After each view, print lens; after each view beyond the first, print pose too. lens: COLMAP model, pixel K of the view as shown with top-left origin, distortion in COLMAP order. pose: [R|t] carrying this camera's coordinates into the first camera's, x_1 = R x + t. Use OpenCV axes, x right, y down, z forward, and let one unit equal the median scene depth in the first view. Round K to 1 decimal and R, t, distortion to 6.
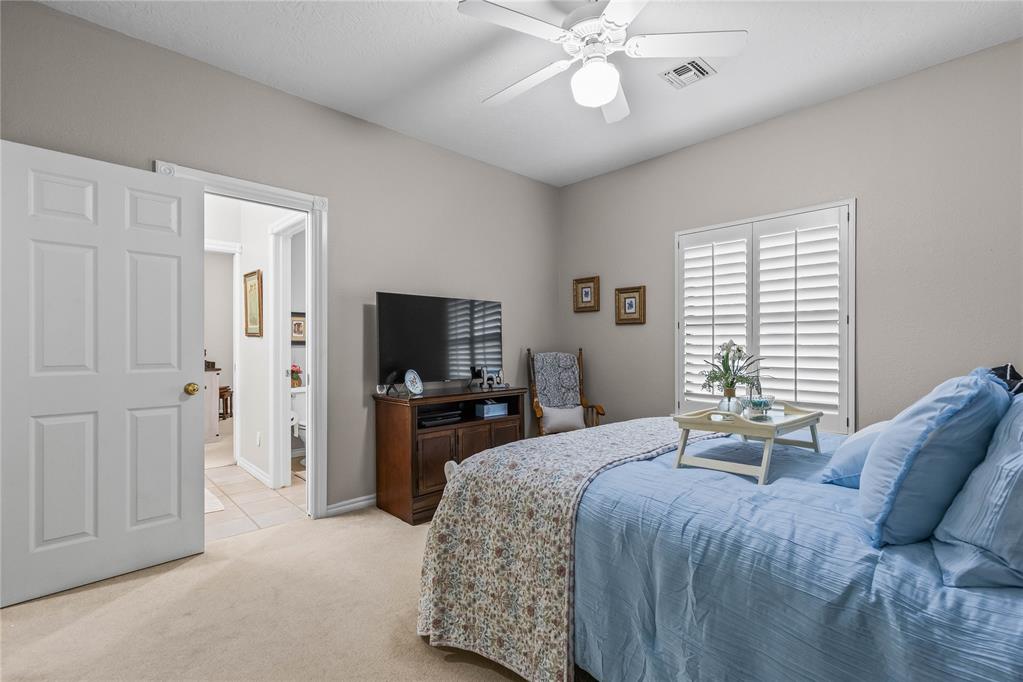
lens RADIAL K [[463.8, 0, 512.2], [0, 463.8, 343.5], [0, 0, 1]] dist [0.010763, -0.000984]
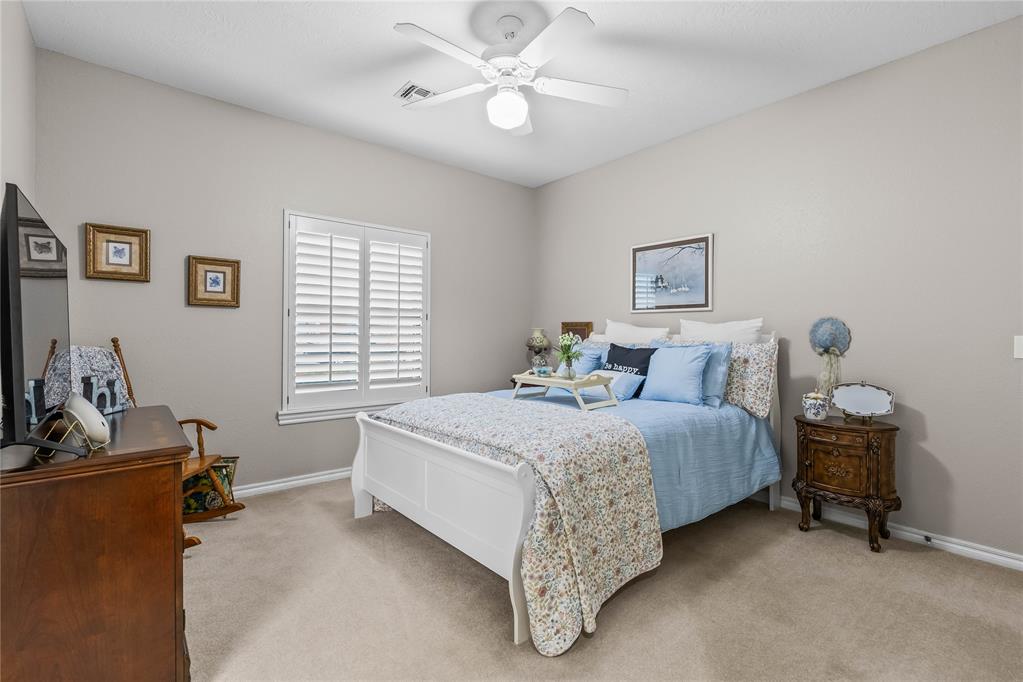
lens RADIAL K [[463.8, 0, 512.7], [0, 463.8, 339.7], [0, 0, 1]] dist [0.010763, -0.000984]
pose [[0.060040, -0.008042, 0.998164, -0.554565], [-0.006237, 0.999945, 0.008431, 0.004856], [-0.998177, -0.006732, 0.059986, 0.523877]]
